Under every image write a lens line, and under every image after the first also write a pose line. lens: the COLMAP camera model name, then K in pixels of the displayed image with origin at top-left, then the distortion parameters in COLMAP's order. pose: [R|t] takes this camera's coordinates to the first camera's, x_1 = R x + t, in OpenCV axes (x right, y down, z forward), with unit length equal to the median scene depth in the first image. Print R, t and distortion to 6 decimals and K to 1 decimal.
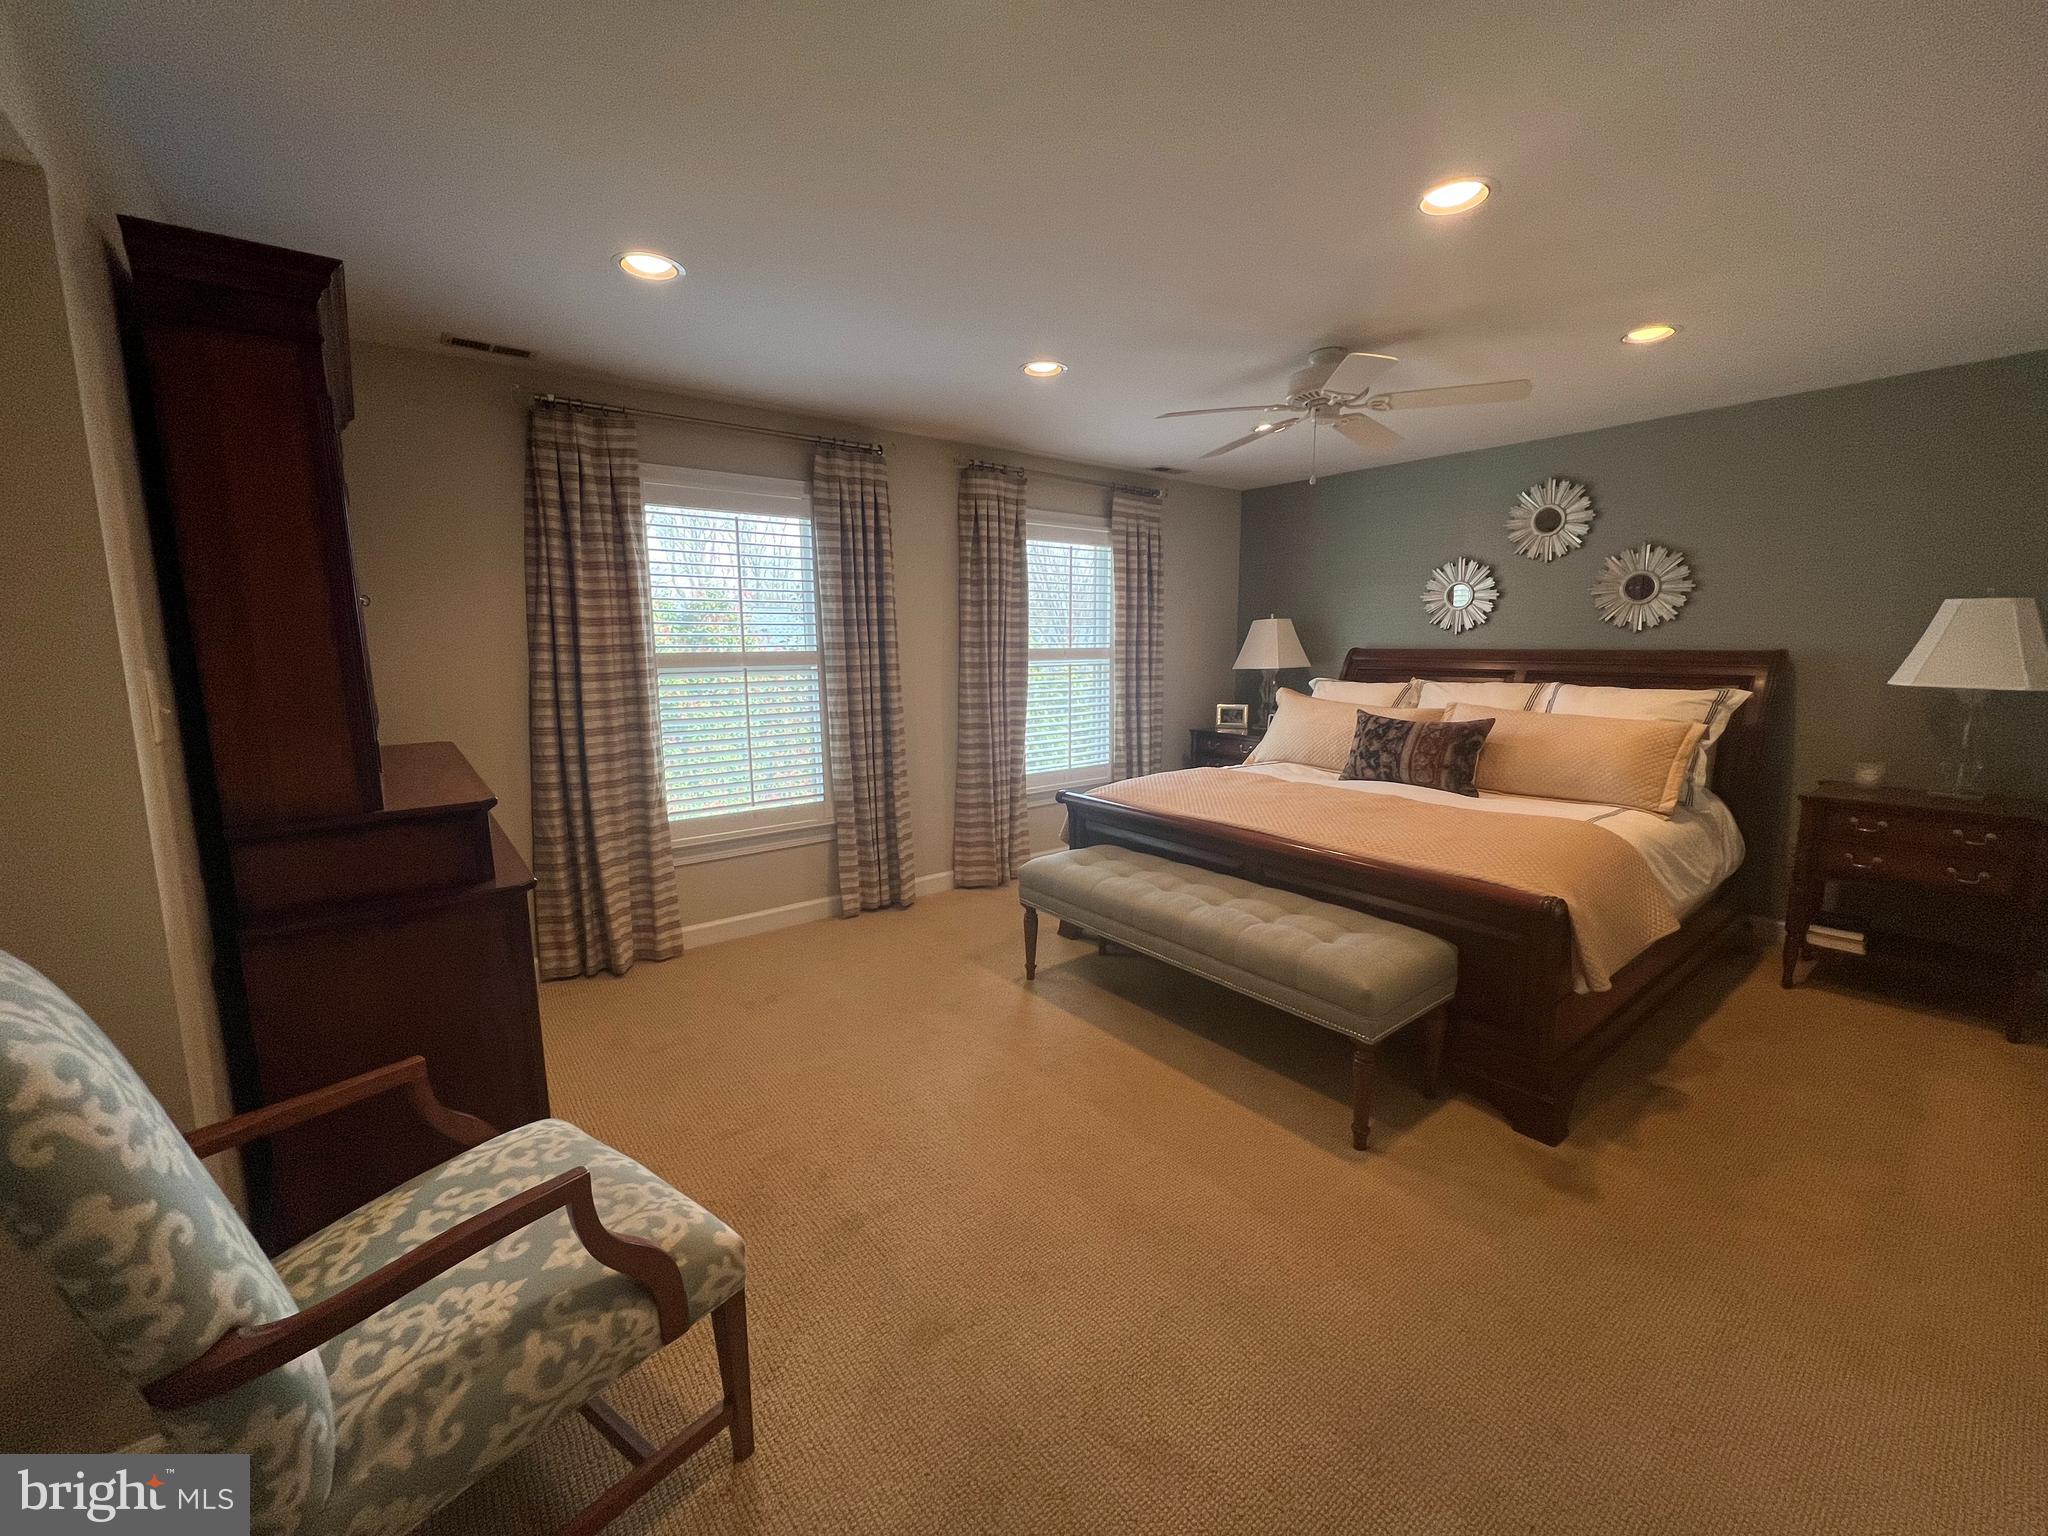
lens RADIAL K [[818.8, 0, 1018.9], [0, 818.8, 767.6], [0, 0, 1]] dist [-0.005212, 0.001330]
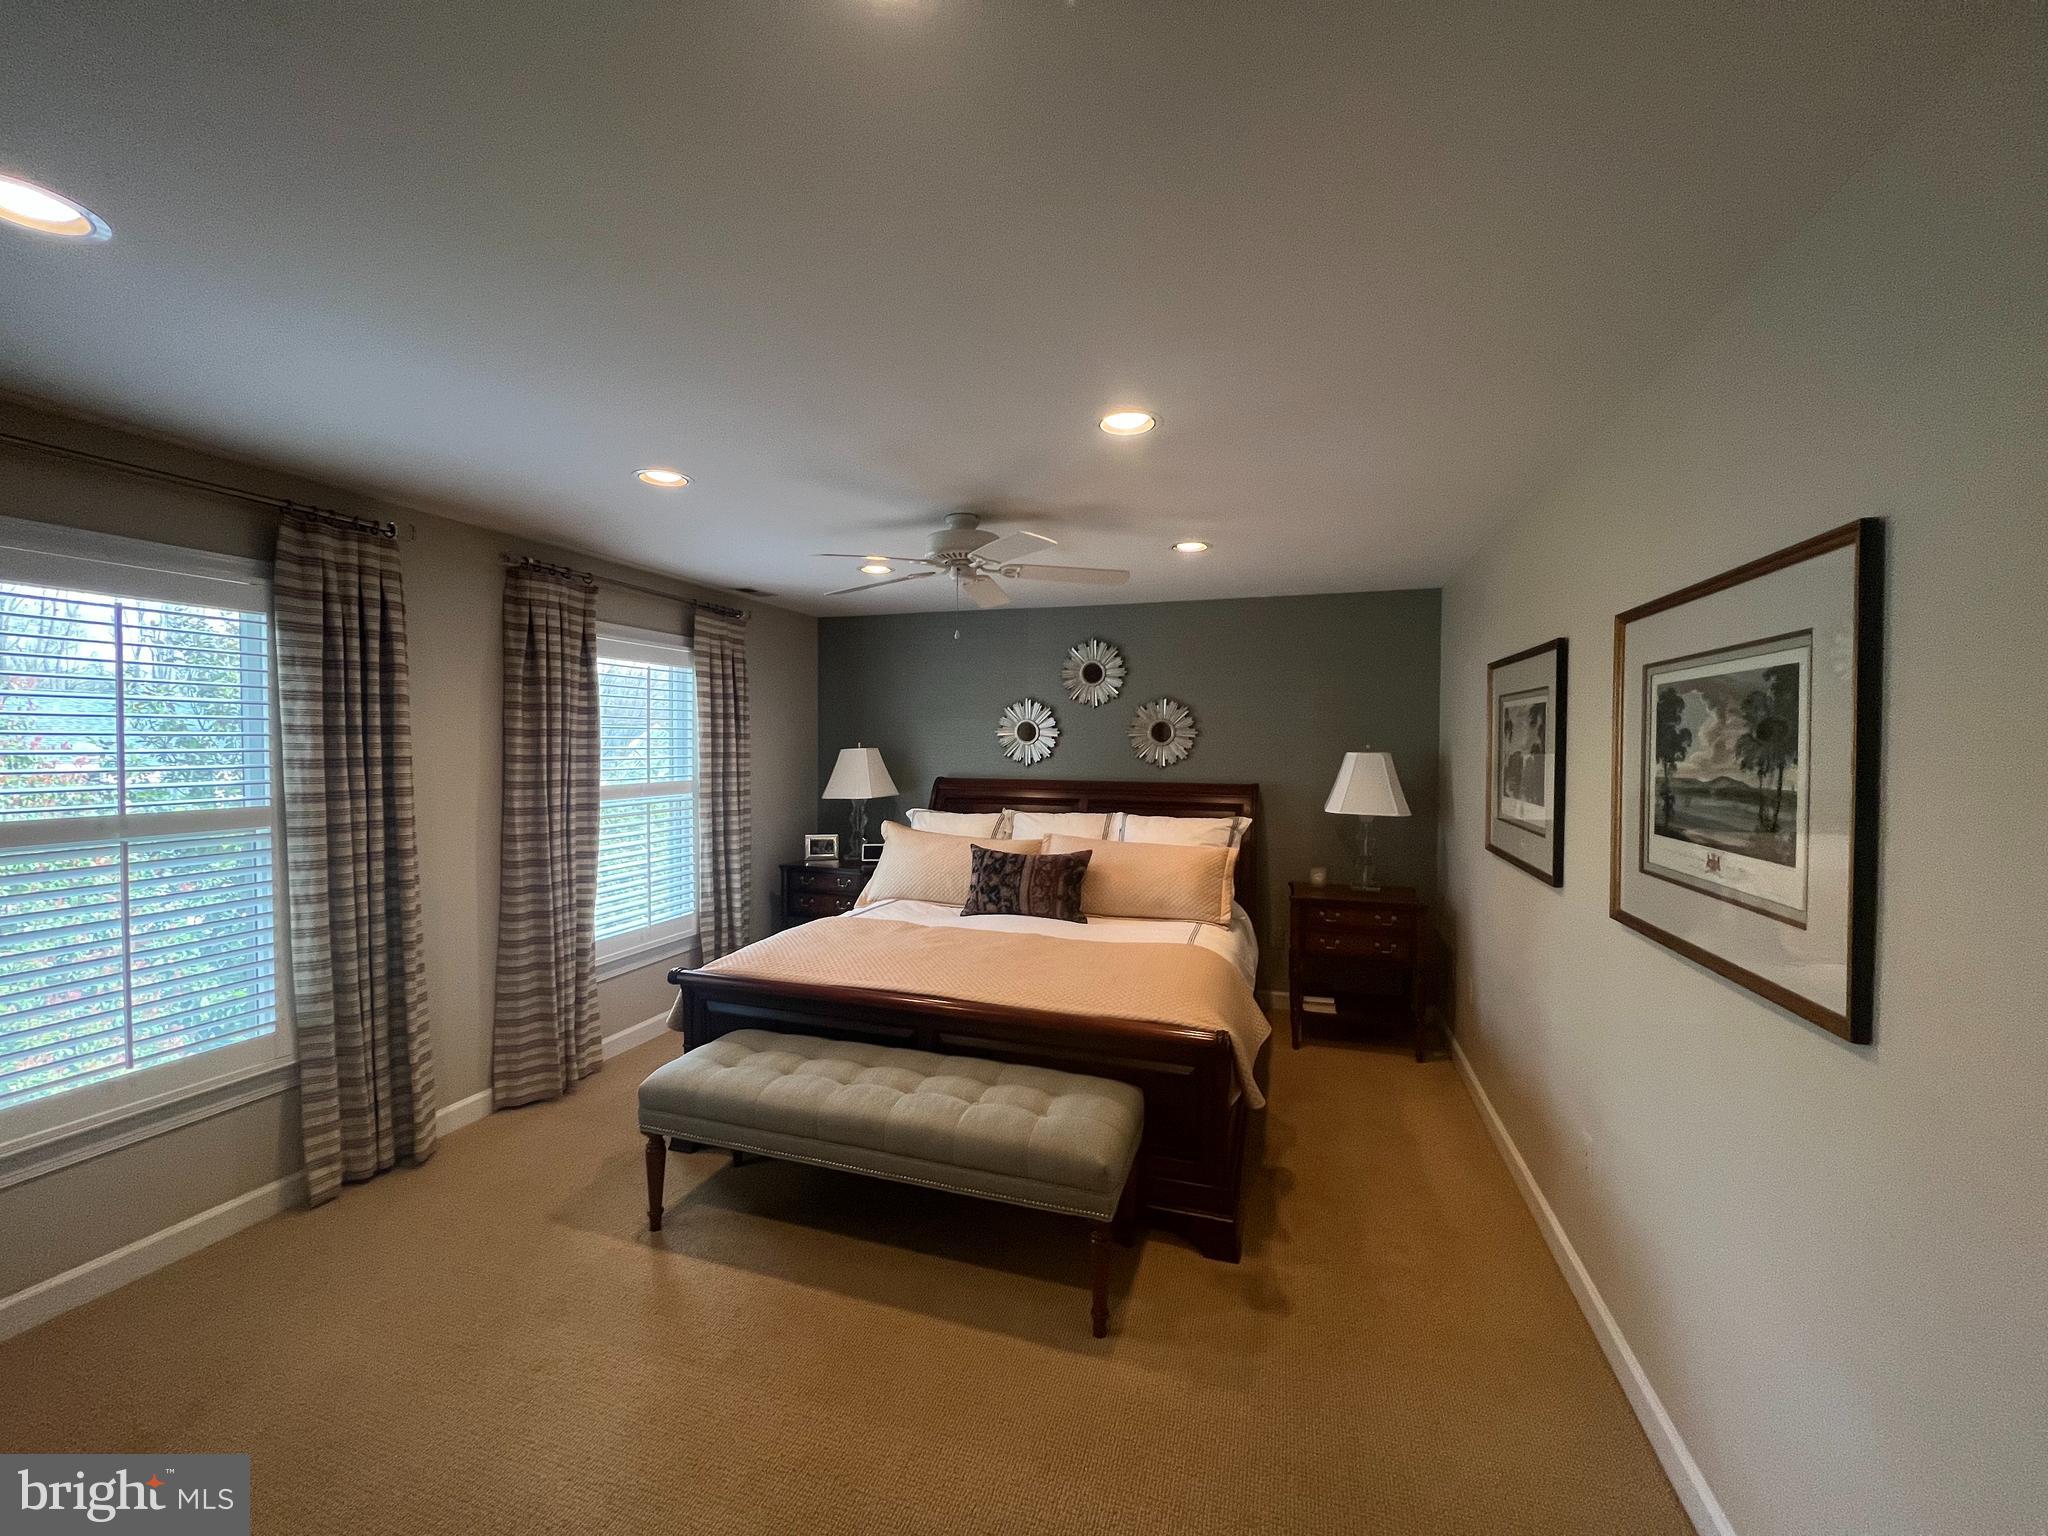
lens RADIAL K [[818.8, 0, 1025.9], [0, 818.8, 763.6], [0, 0, 1]] dist [-0.005212, 0.001330]
pose [[0.826229, -0.003544, 0.563323, -0.116102], [0.074022, 0.991993, -0.102327, -0.064663], [-0.558449, 0.126244, 0.819876, 0.107372]]
